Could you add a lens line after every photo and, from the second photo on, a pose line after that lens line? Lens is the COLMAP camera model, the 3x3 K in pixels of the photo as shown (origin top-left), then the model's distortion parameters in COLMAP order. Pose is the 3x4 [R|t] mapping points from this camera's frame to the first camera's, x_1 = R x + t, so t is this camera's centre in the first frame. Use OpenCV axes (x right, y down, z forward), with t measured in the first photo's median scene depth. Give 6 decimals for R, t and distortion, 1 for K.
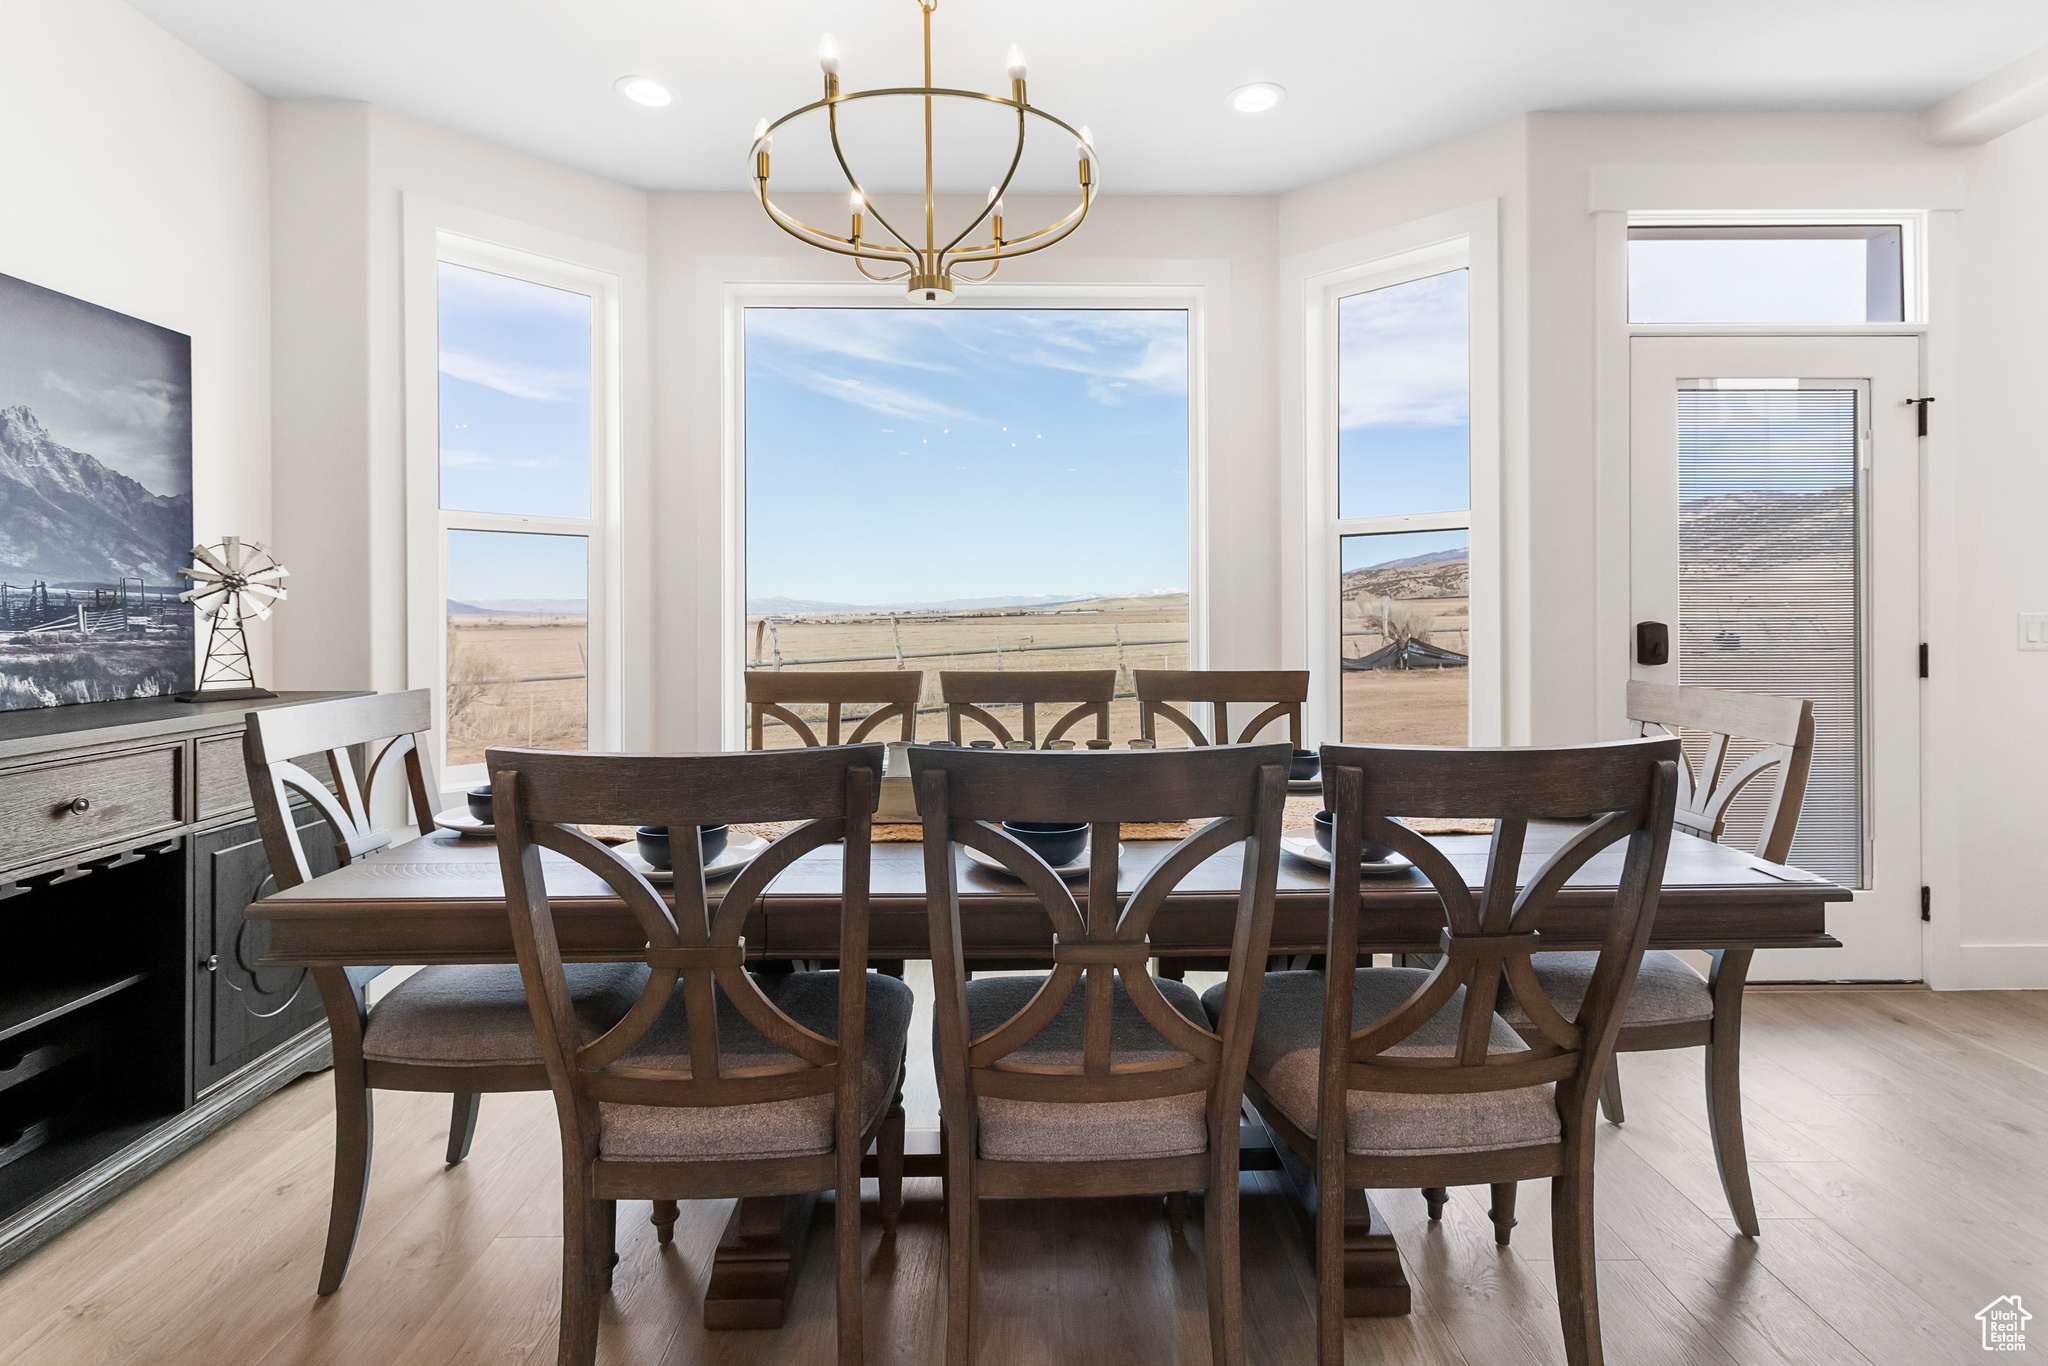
lens RADIAL K [[953.4, 0, 1021.3], [0, 953.4, 607.3], [0, 0, 1]] dist [-0.001268, 0.000837]
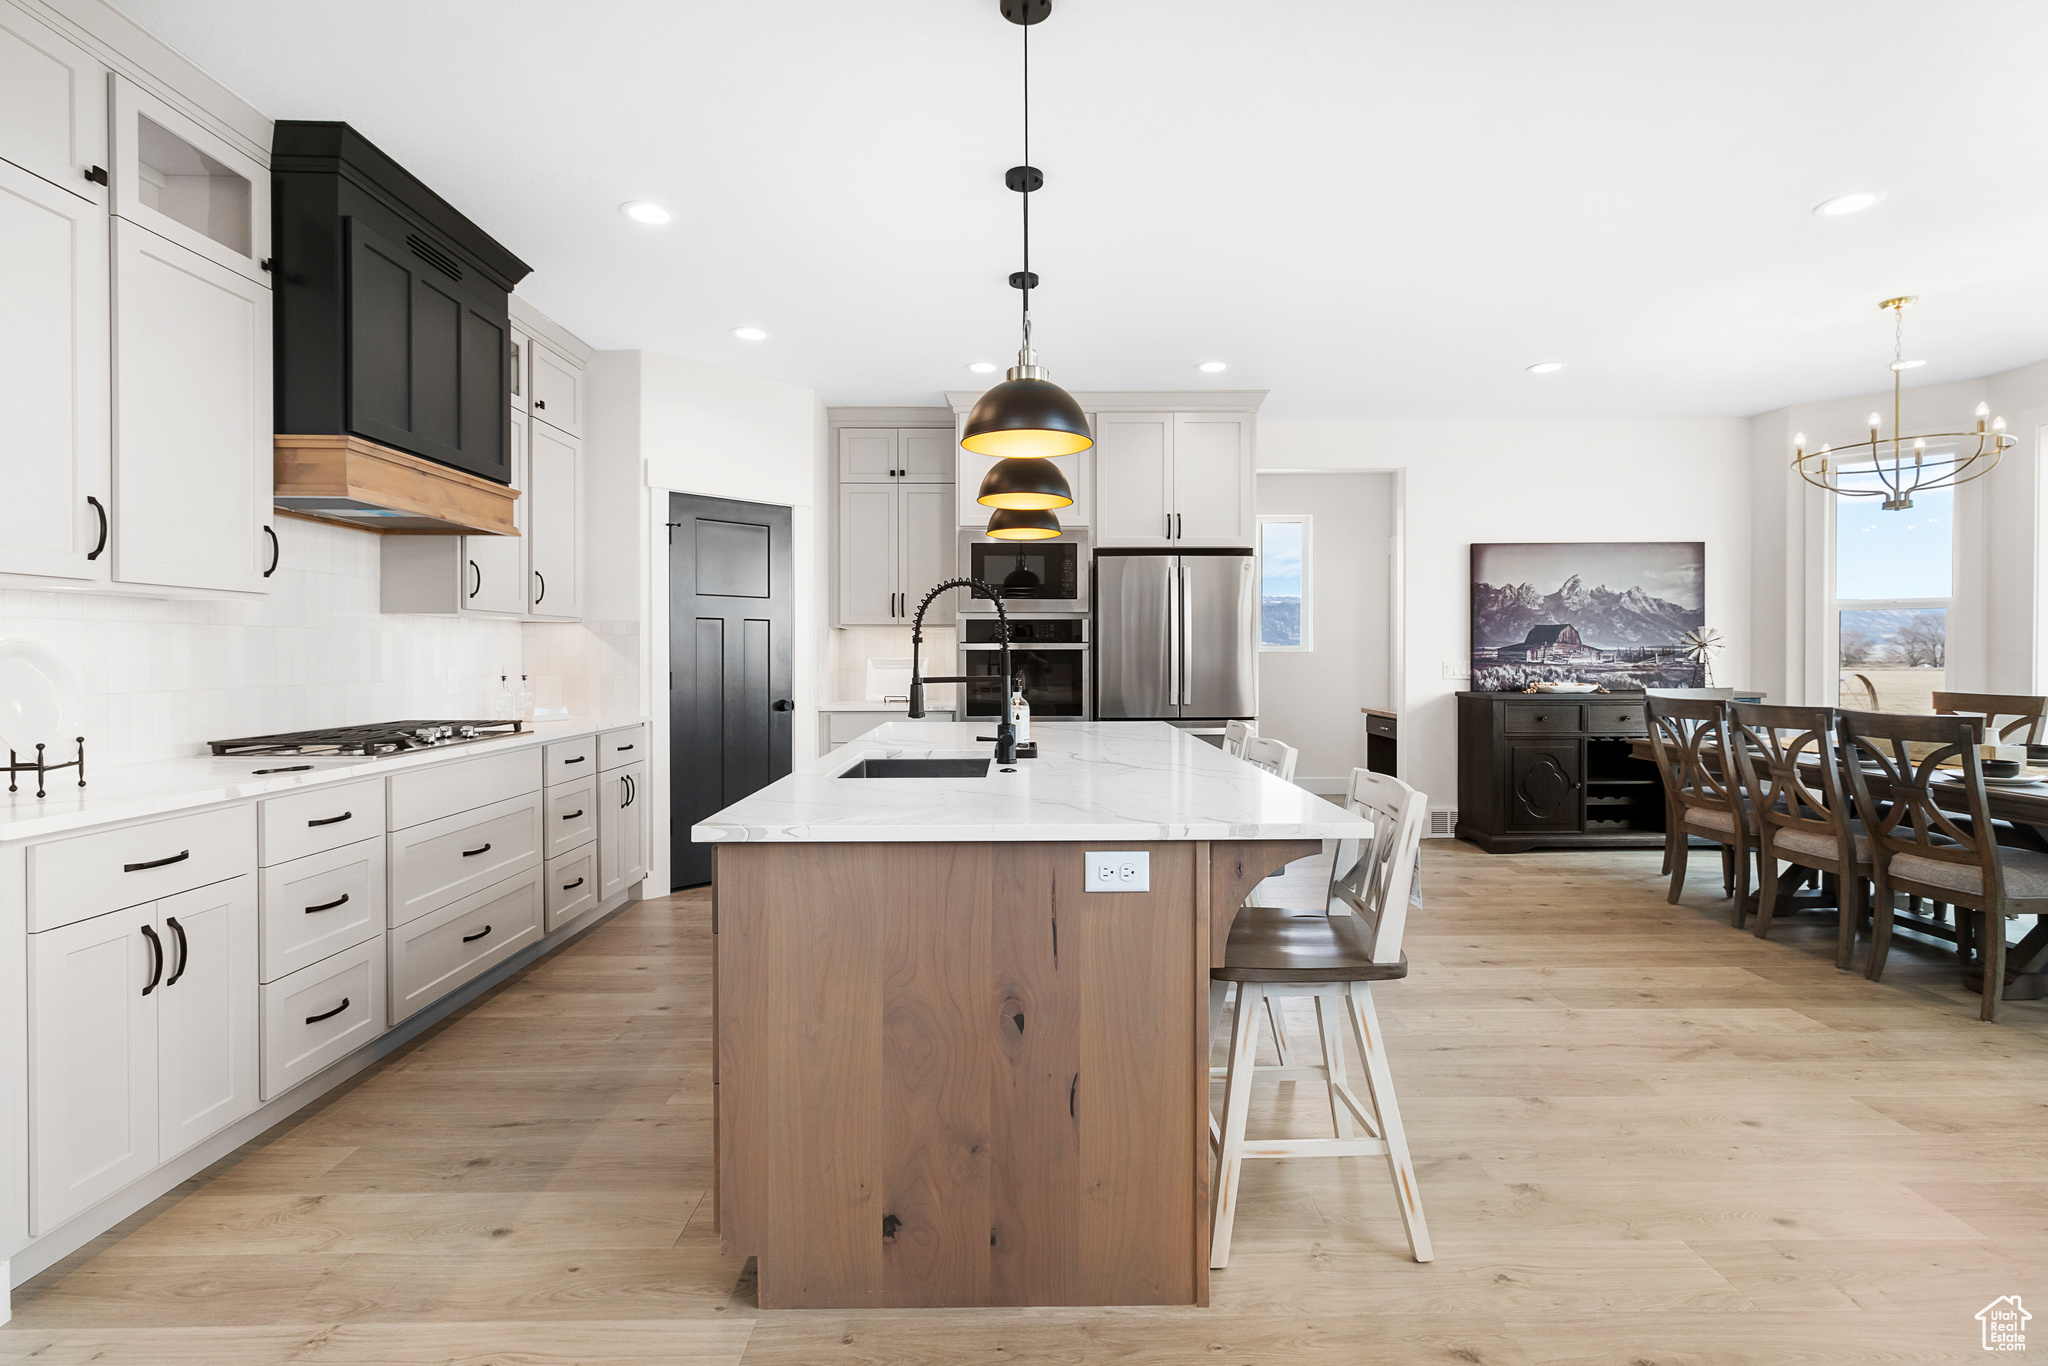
lens RADIAL K [[953.4, 0, 1010.8], [0, 953.4, 665.7], [0, 0, 1]] dist [-0.001268, 0.000837]
pose [[-0.028259, 0.016492, -0.999465, 1.772974], [0.010935, 0.999809, 0.016189, -0.032609], [0.999541, -0.010471, -0.028434, -0.766248]]
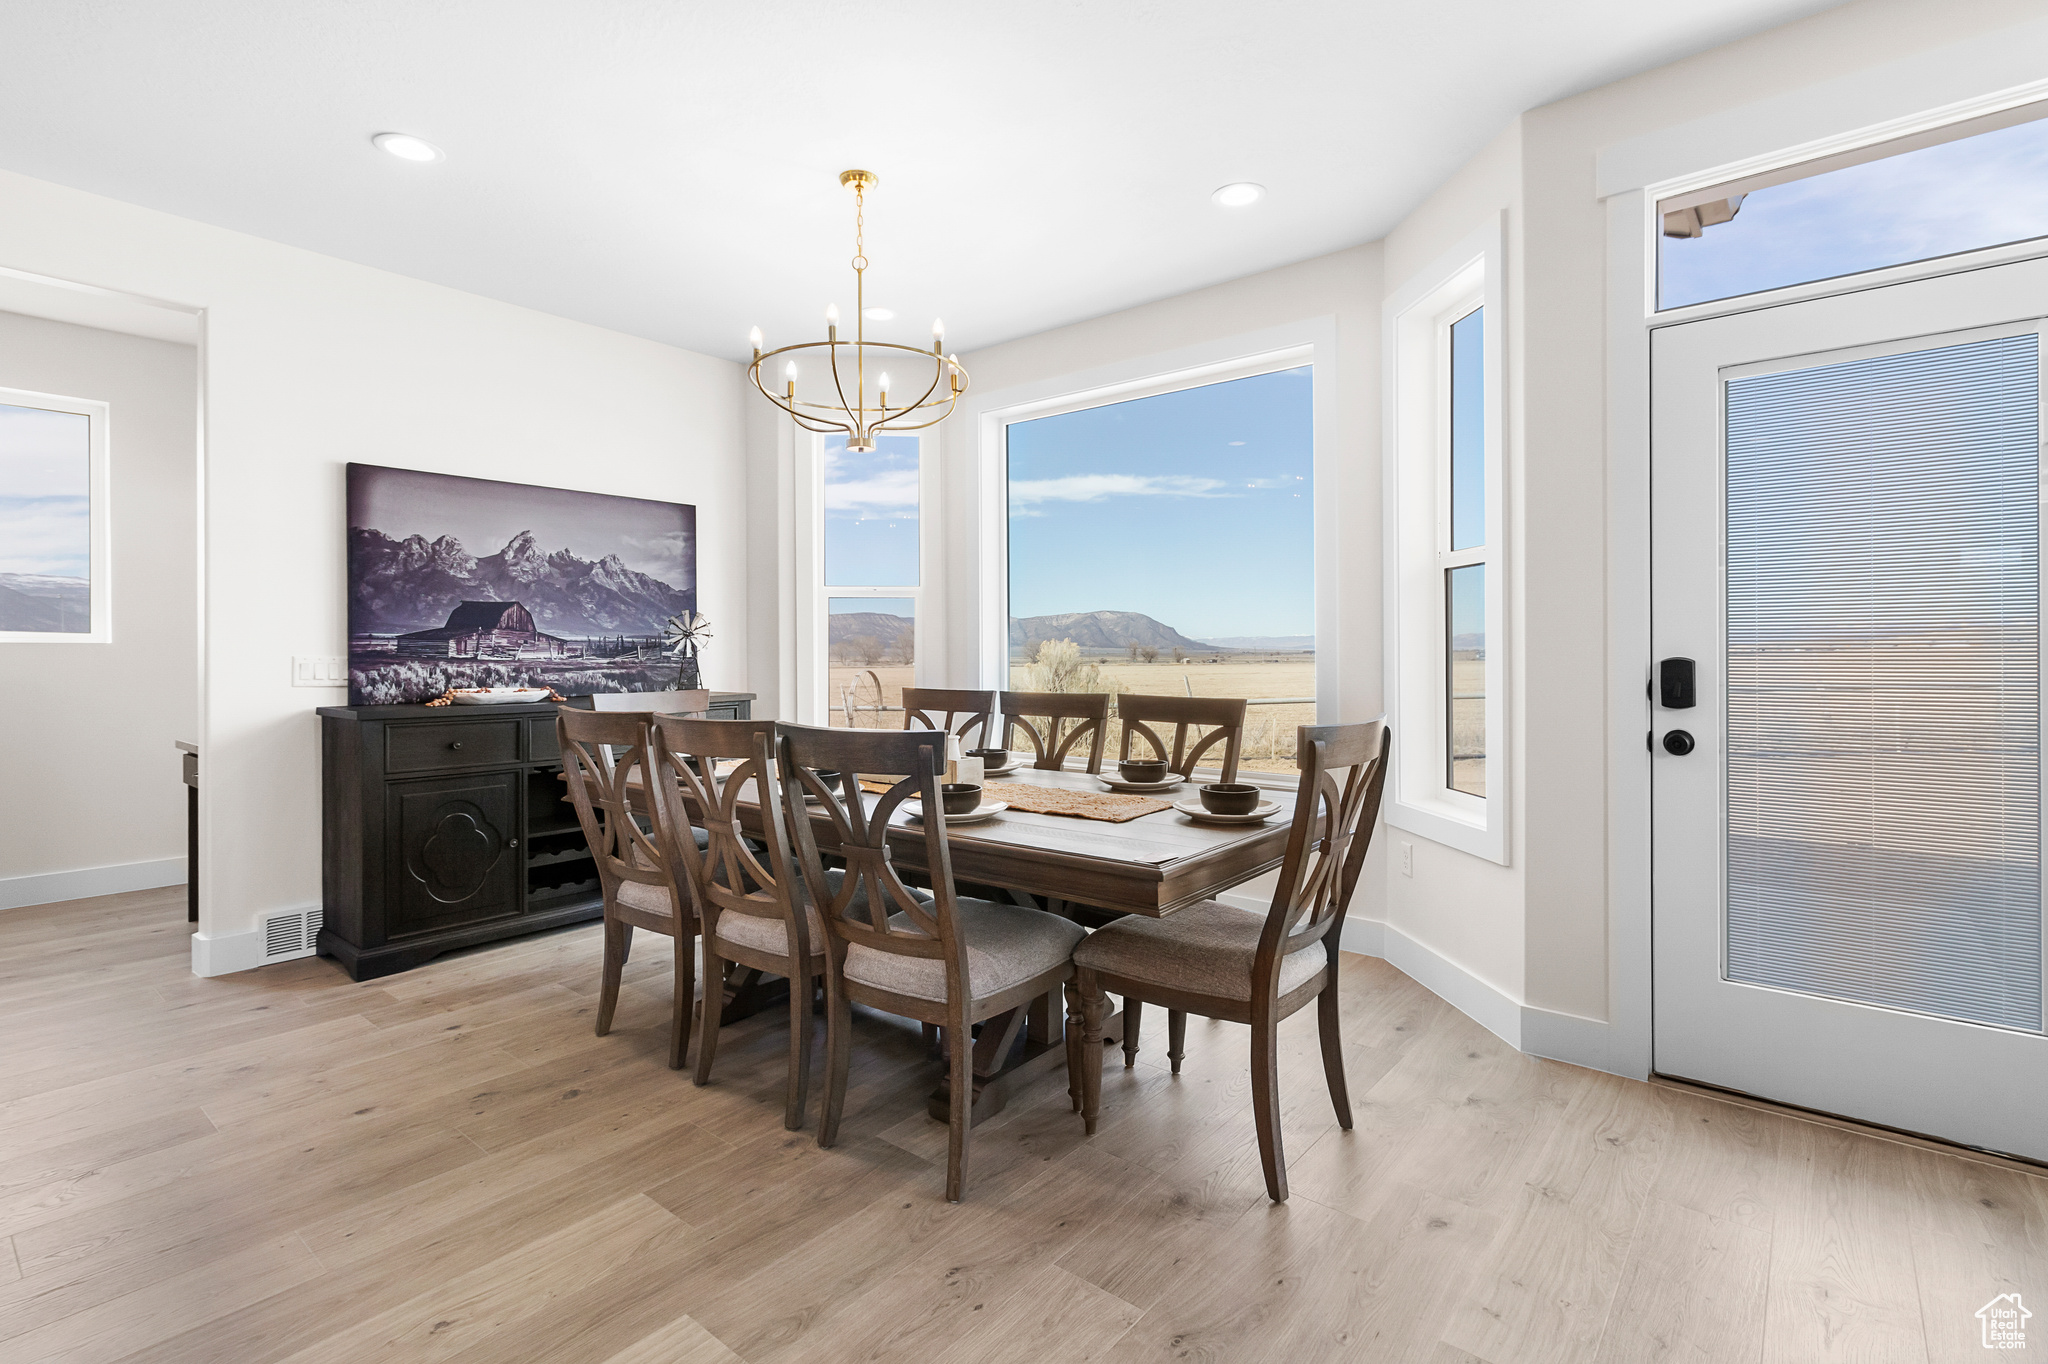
lens RADIAL K [[953.4, 0, 1049.5], [0, 953.4, 654.0], [0, 0, 1]] dist [-0.001268, 0.000837]
pose [[0.769656, 0.001204, -0.638458, 1.006505], [0.006172, 0.999937, 0.009326, 0.000867], [0.638429, -0.011118, 0.769600, -0.027228]]
